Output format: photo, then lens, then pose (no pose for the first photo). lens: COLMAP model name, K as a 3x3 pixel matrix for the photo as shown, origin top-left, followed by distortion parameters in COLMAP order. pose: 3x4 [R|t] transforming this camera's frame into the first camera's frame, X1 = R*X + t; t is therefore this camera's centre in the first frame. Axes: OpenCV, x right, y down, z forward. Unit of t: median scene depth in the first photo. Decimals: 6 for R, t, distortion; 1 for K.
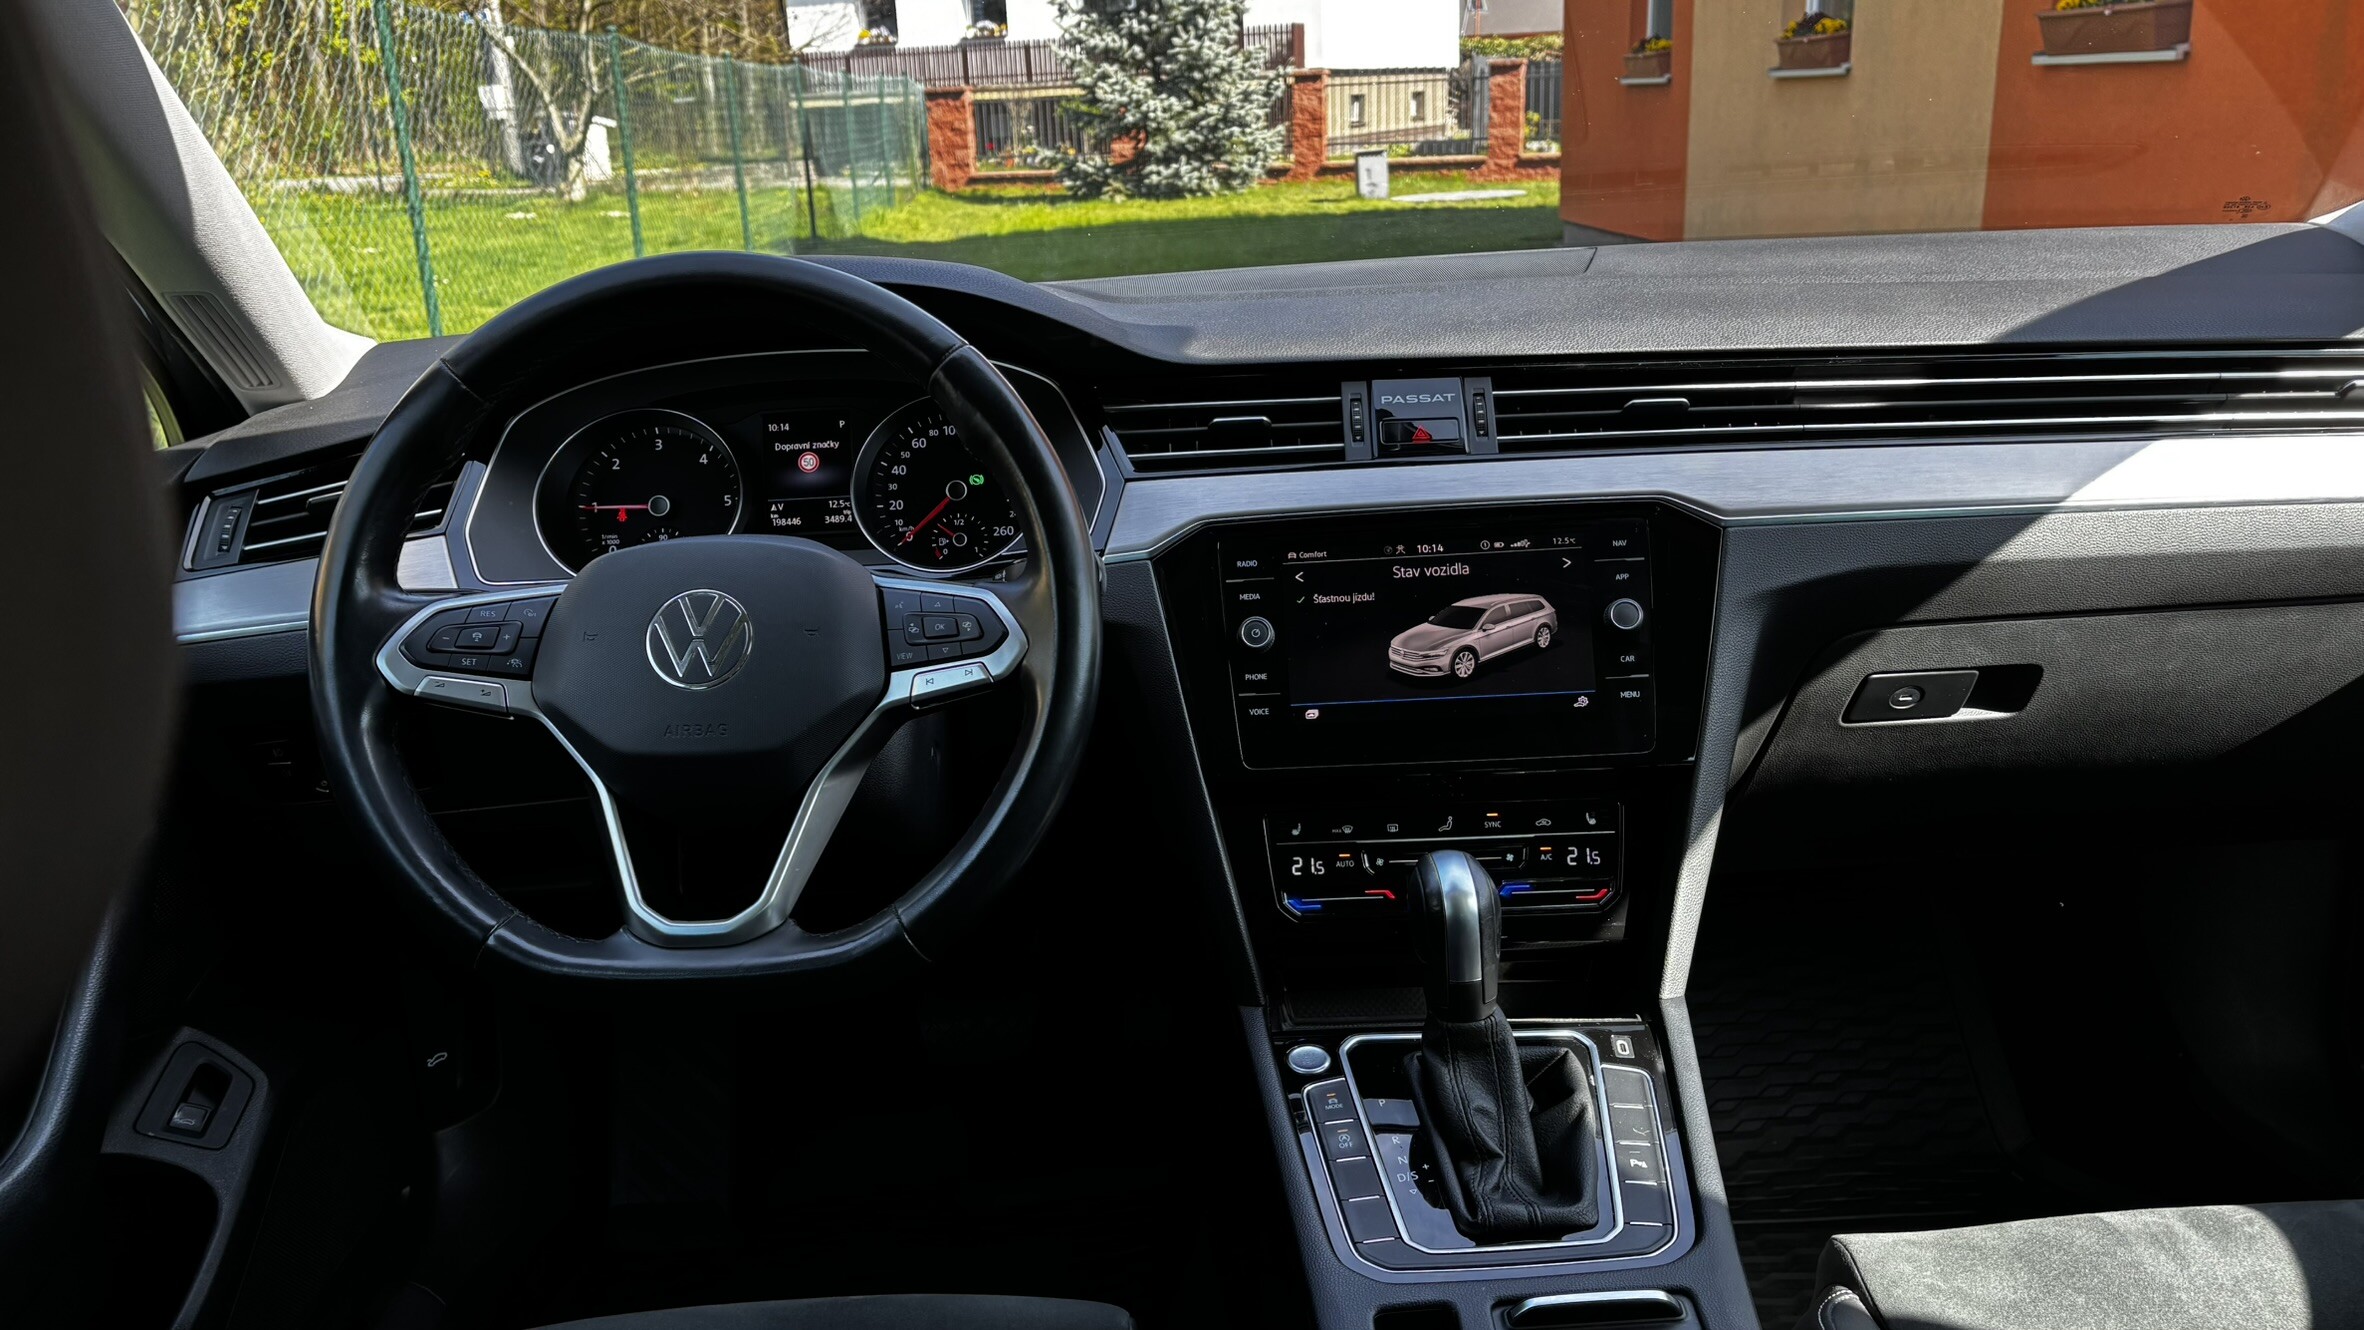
lens RADIAL K [[1798.7, 0, 1163.7], [0, 1798.7, 656.5], [0, 0, 1]] dist [0.038449, -0.037706]
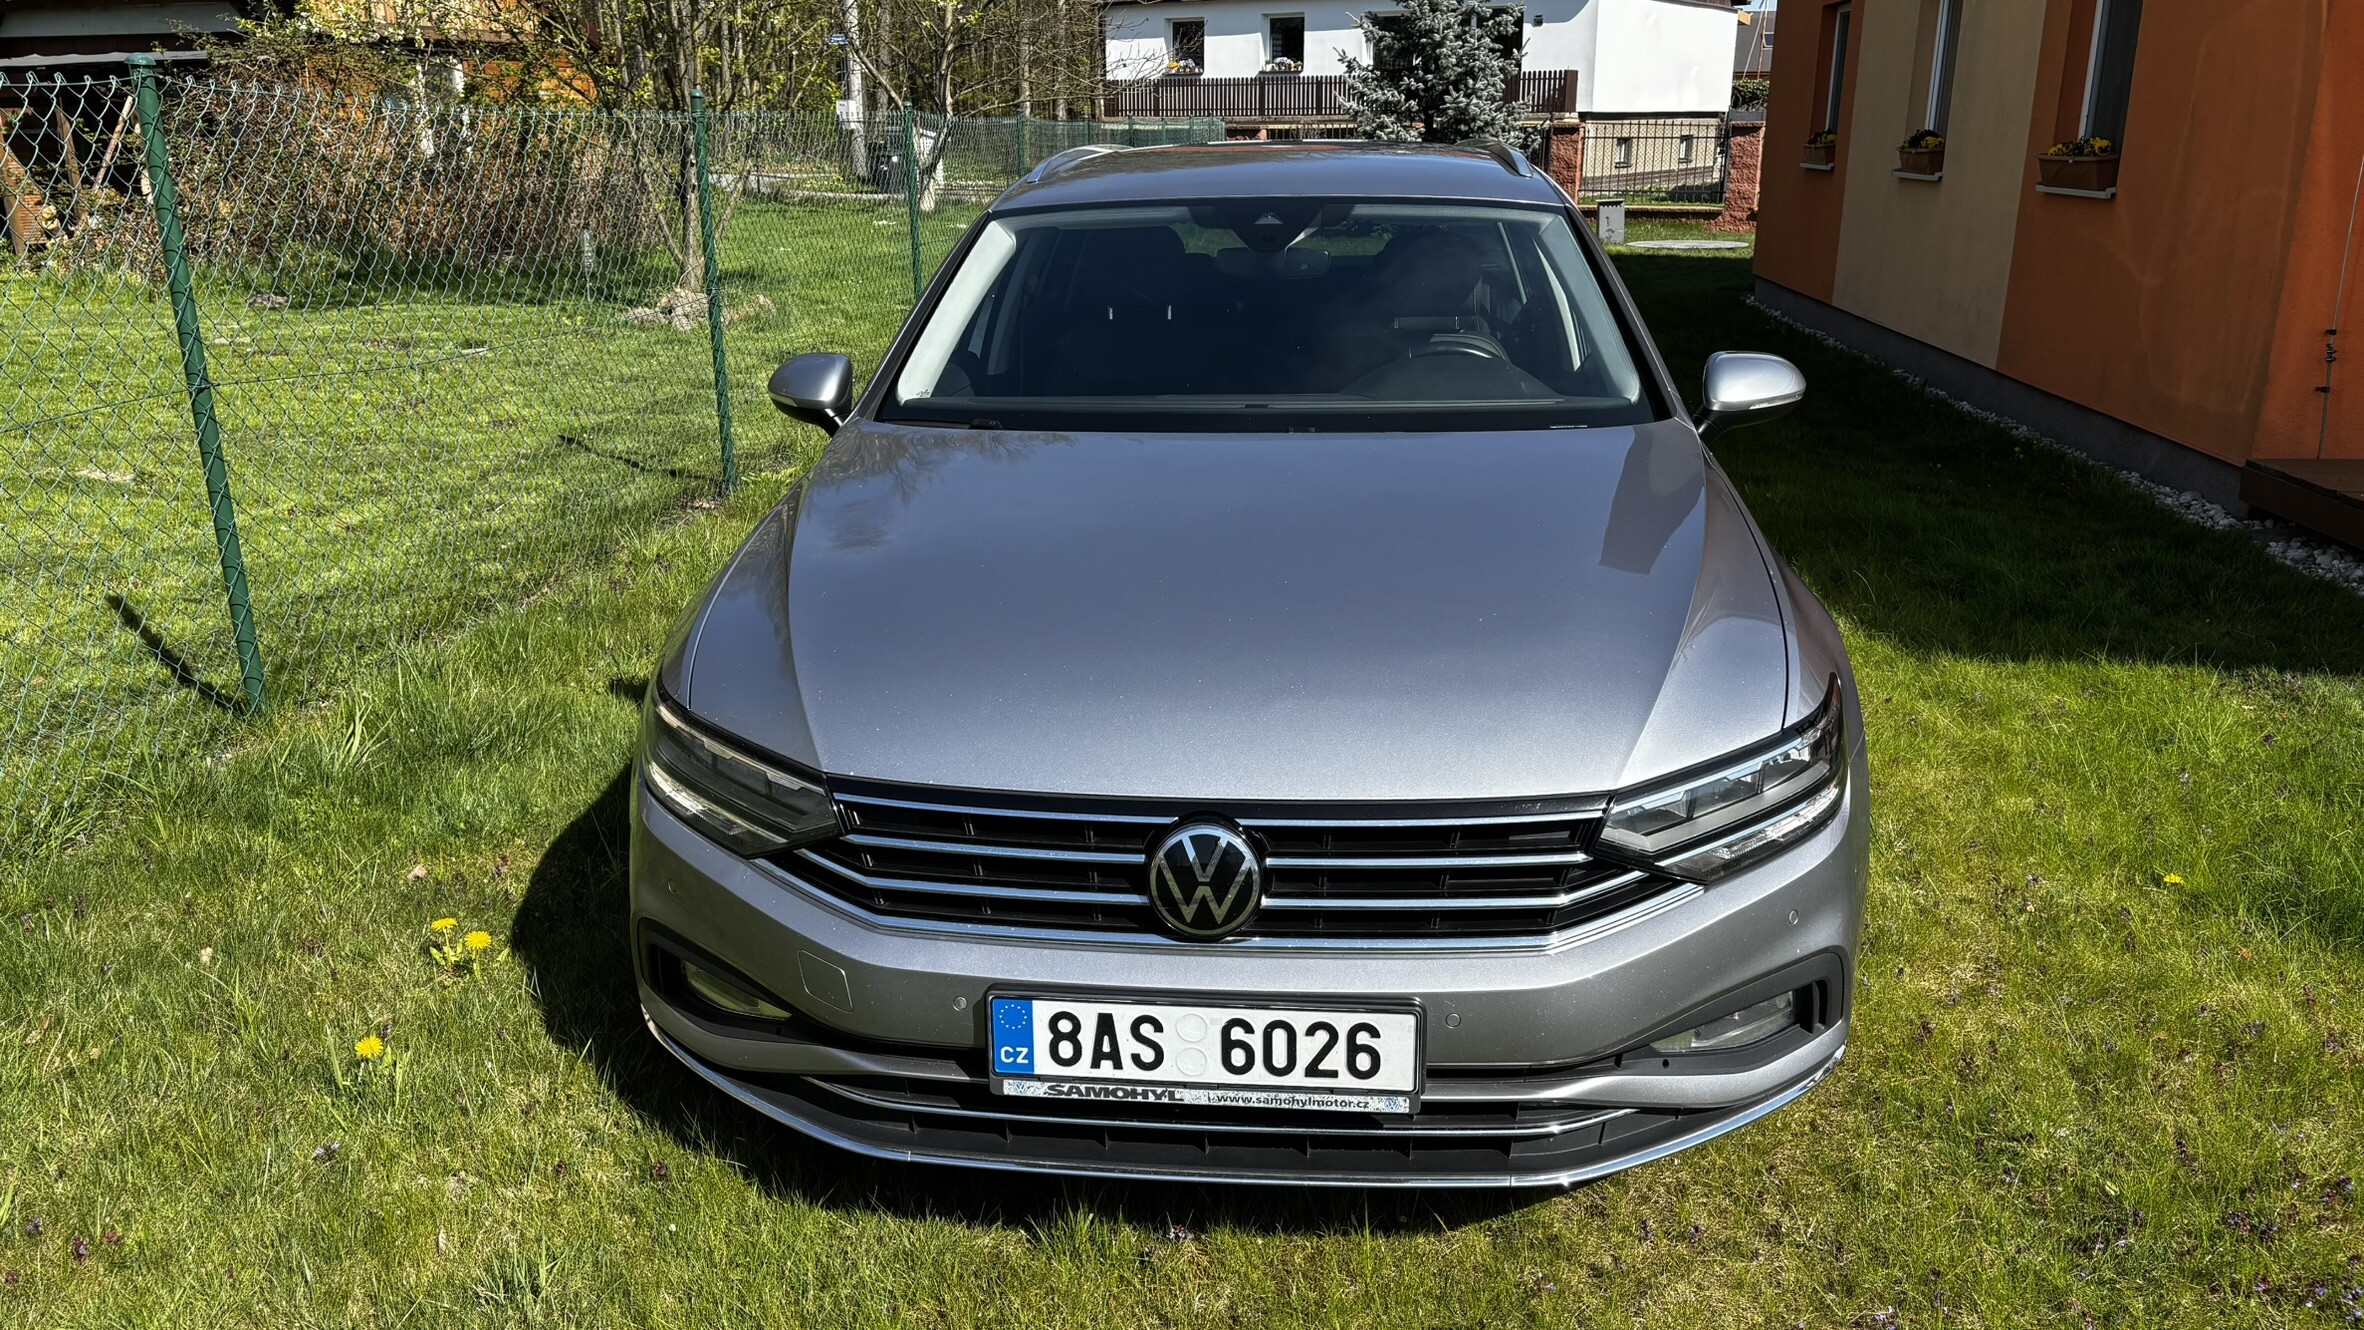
lens RADIAL K [[1798.7, 0, 1167.9], [0, 1798.7, 674.9], [0, 0, 1]] dist [0.038449, -0.037706]
pose [[0.988073, 0.080770, -0.131101, 0.011218], [-0.080230, 0.996732, 0.009405, 0.030626], [0.131432, 0.001226, 0.991324, -0.167675]]
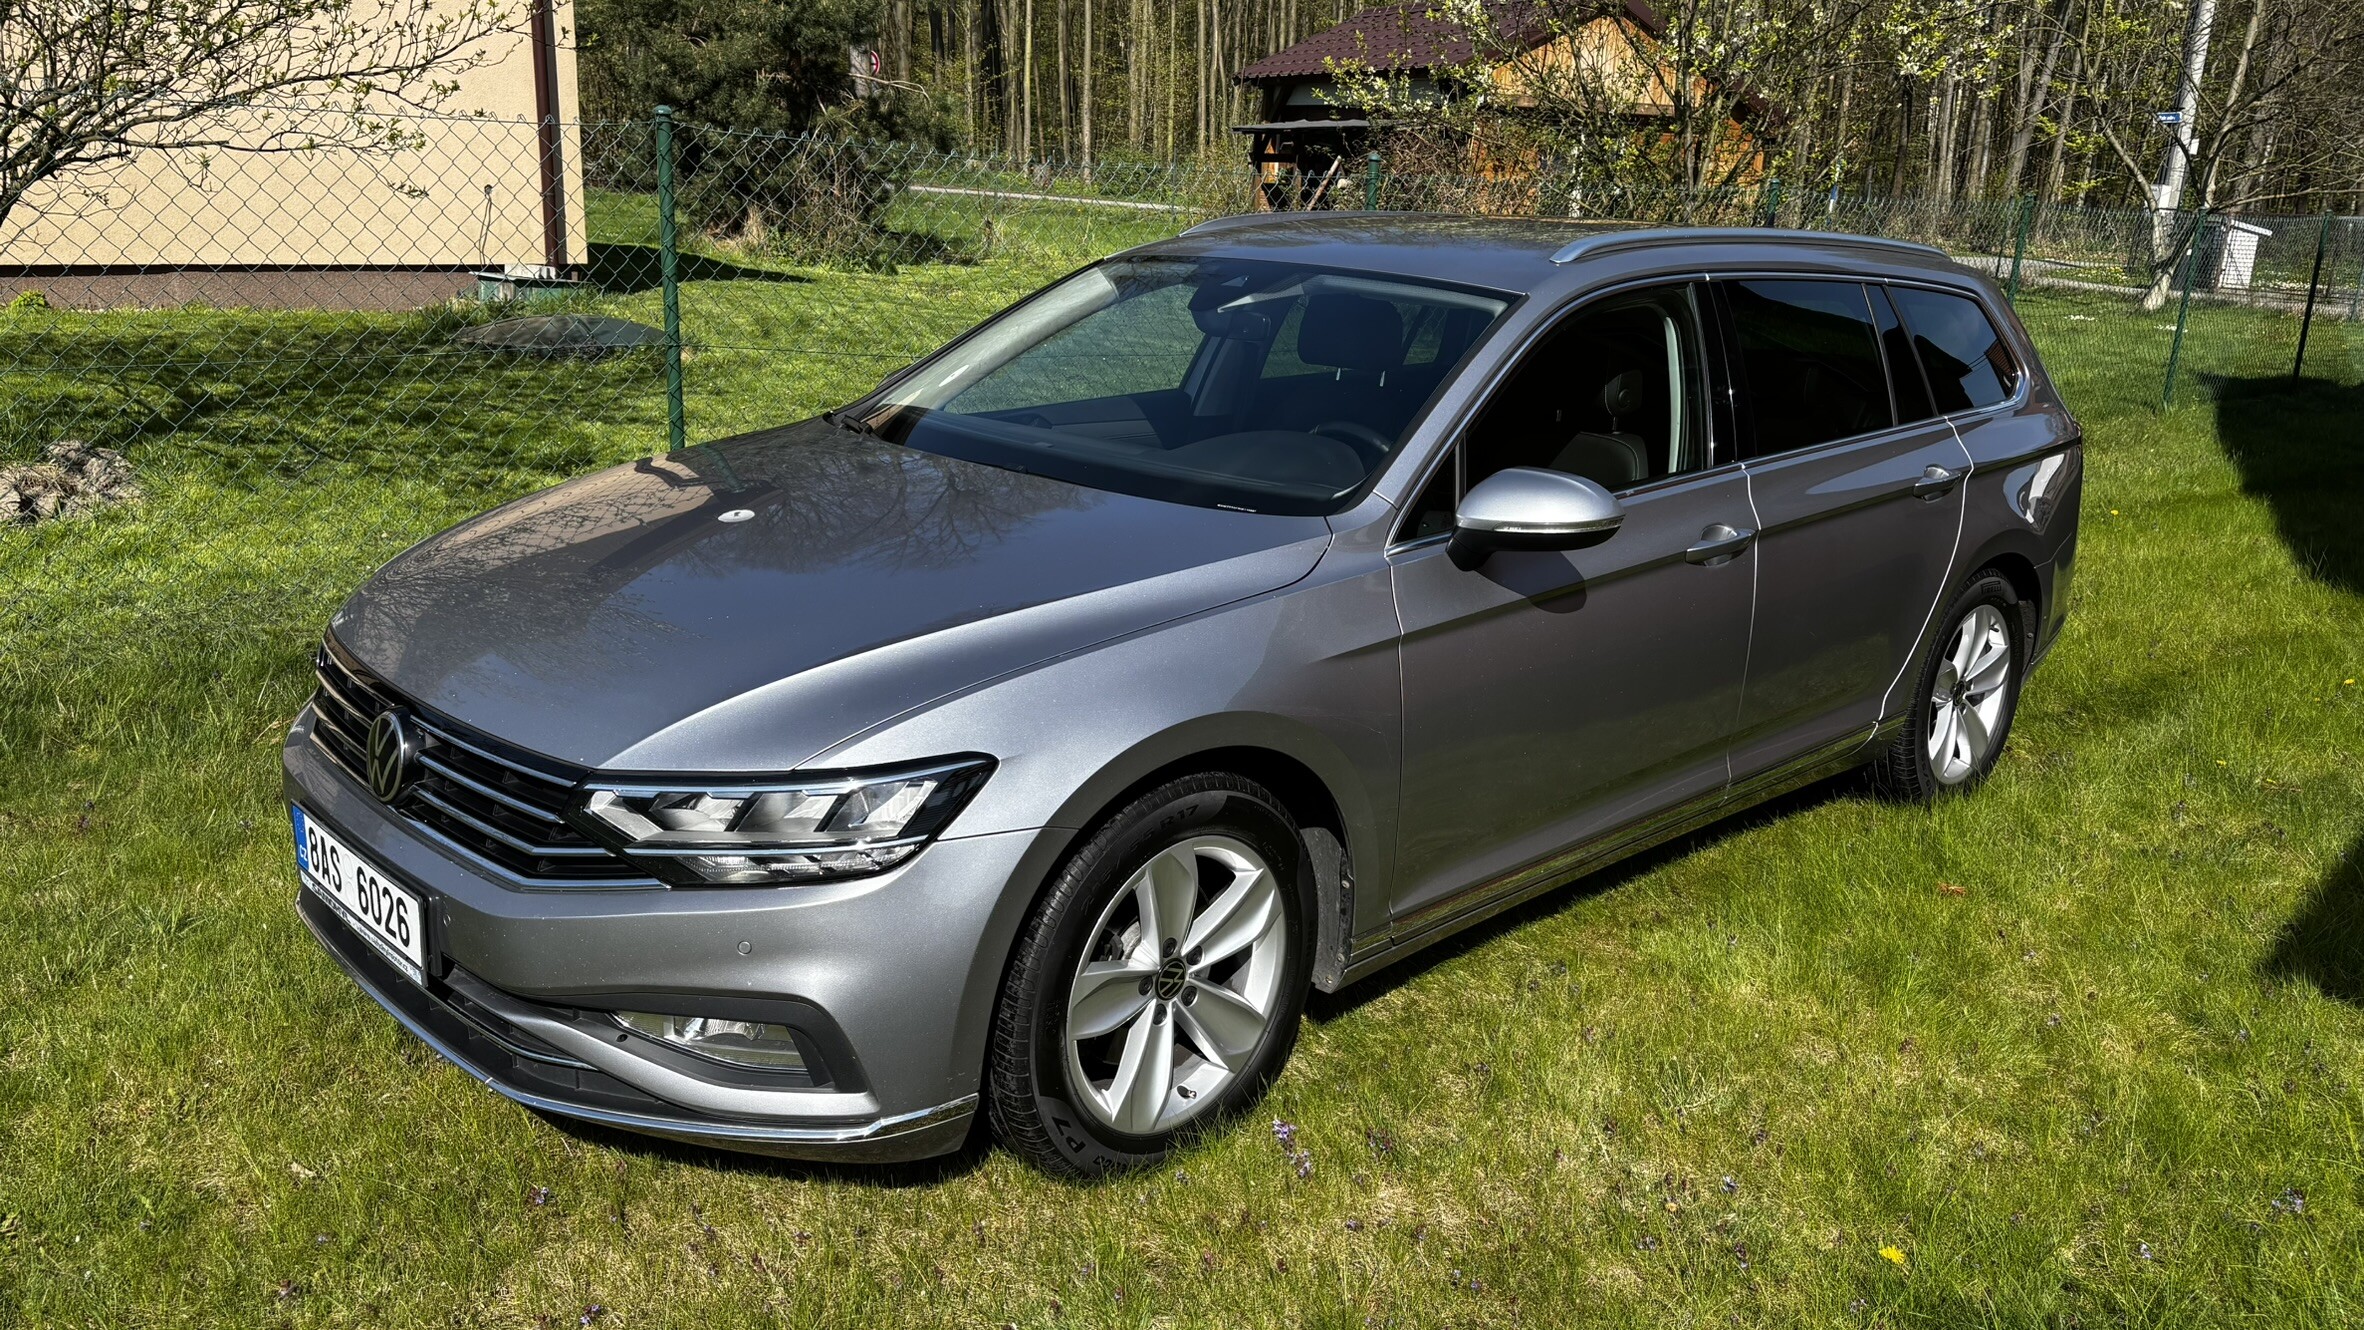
lens RADIAL K [[1798.7, 0, 1191.4], [0, 1798.7, 655.4], [0, 0, 1]] dist [0.038449, -0.037706]
pose [[0.635605, 0.268506, -0.723816, 0.131070], [-0.292336, 0.951460, 0.096244, 0.006961], [0.714525, 0.150425, 0.683247, -0.110326]]
